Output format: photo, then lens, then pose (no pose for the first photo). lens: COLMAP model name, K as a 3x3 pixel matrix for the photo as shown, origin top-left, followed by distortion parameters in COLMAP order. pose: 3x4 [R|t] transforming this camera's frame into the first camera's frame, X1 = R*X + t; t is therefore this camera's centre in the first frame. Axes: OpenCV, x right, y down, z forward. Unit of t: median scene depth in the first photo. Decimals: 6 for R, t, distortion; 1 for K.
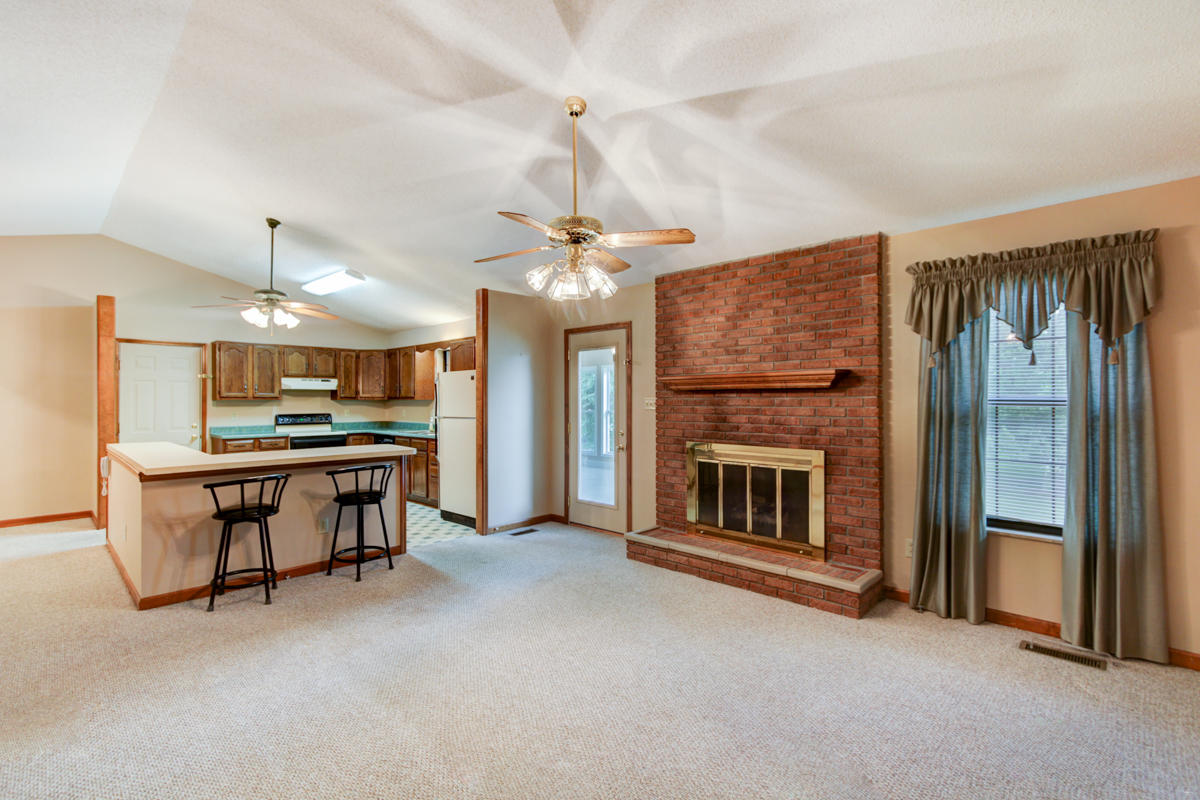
lens RADIAL K [[544.9, 0, 593.5], [0, 544.9, 397.0], [0, 0, 1]] dist [0.002325, 0.000874]
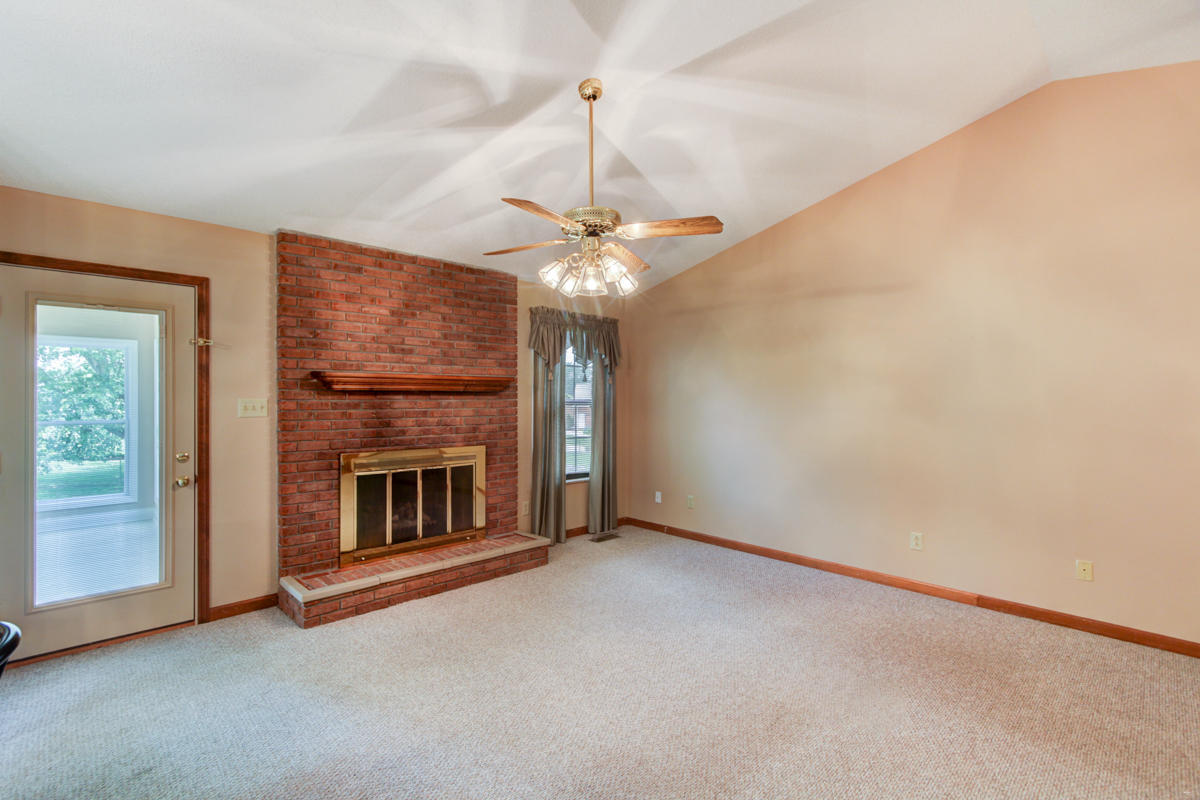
lens RADIAL K [[534.7, 0, 577.0], [0, 534.7, 400.8], [0, 0, 1]] dist [0.001248, 0.000382]
pose [[0.066533, 0.000634, 0.997784, -0.652278], [-0.003315, 0.999994, -0.000414, 0.002505], [-0.997779, -0.003280, 0.066535, 0.660300]]
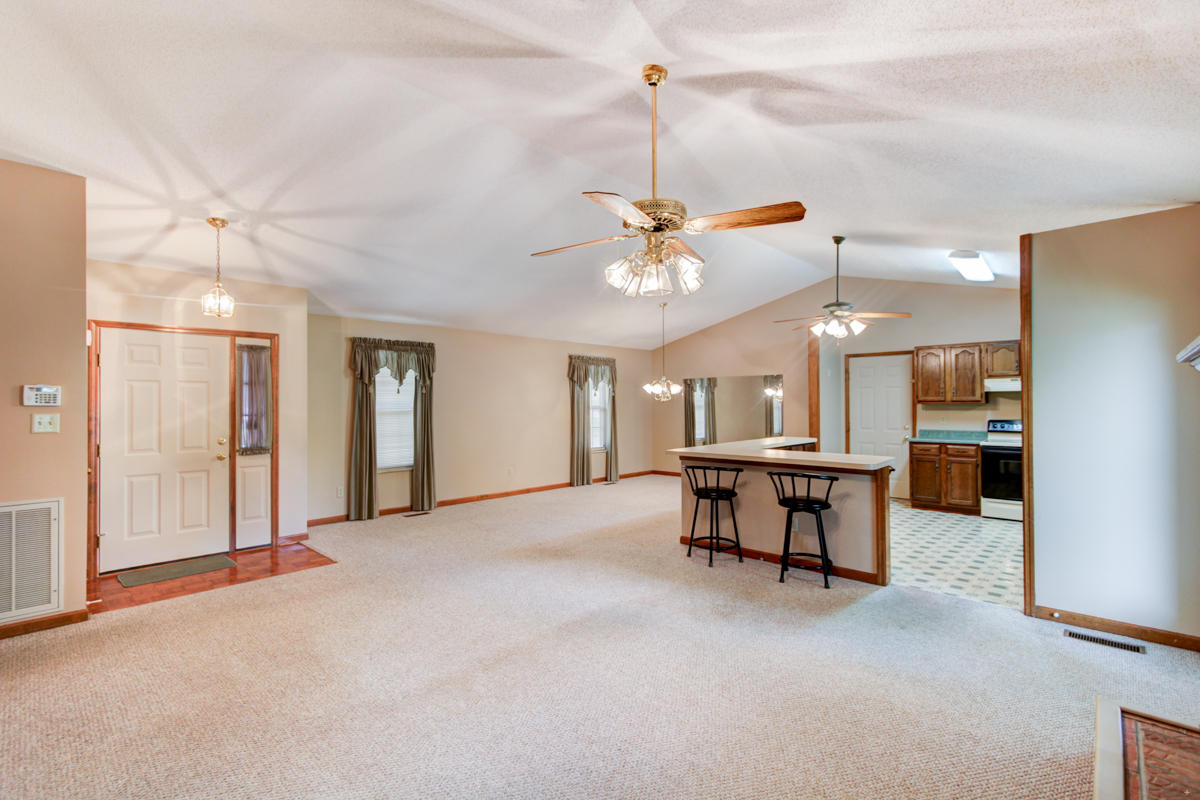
lens RADIAL K [[544.9, 0, 593.5], [0, 544.9, 397.0], [0, 0, 1]] dist [0.002325, 0.000874]
pose [[-0.001629, -0.008318, -0.999964, 0.575317], [0.008596, 0.999928, -0.008331, -0.006584], [0.999962, -0.008609, -0.001557, 0.620219]]
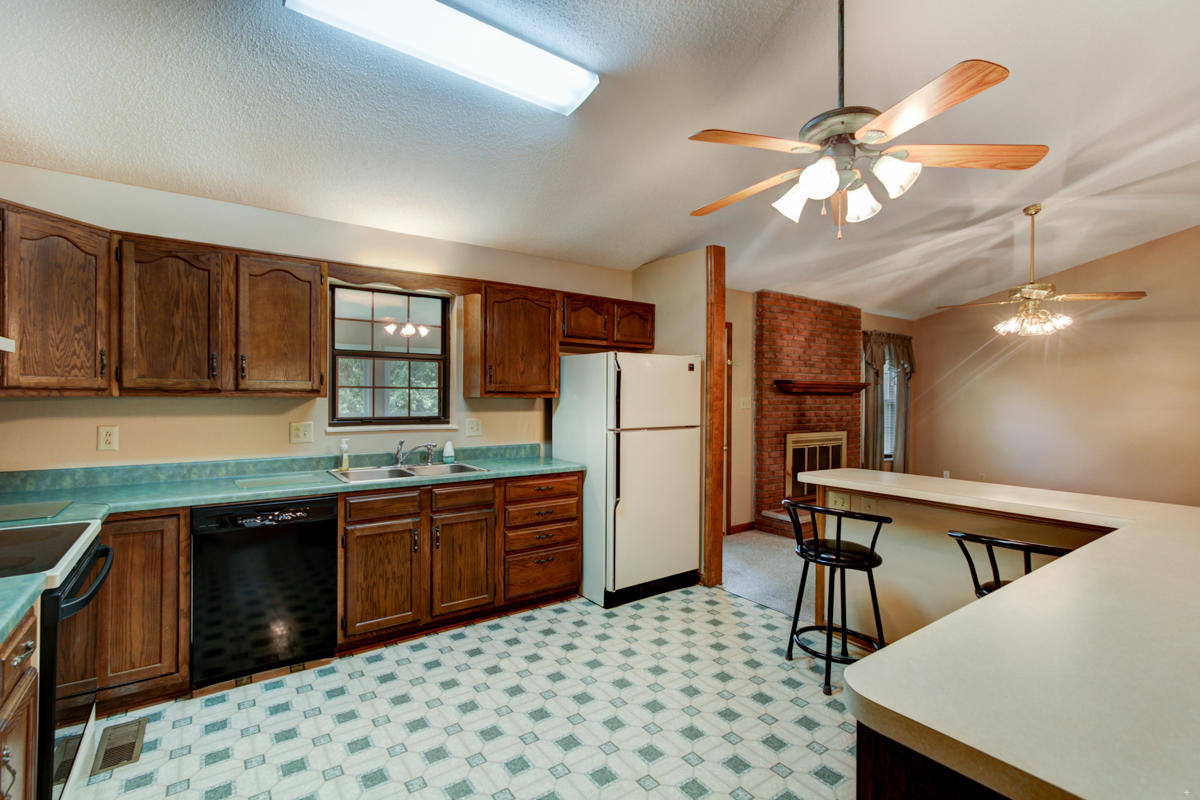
lens RADIAL K [[534.7, 0, 577.0], [0, 534.7, 400.8], [0, 0, 1]] dist [0.001248, 0.000382]
pose [[0.201450, -0.002366, 0.979496, -1.214725], [-0.009593, 0.999944, 0.004389, 0.007034], [-0.979452, -0.010280, 0.201416, 1.343394]]
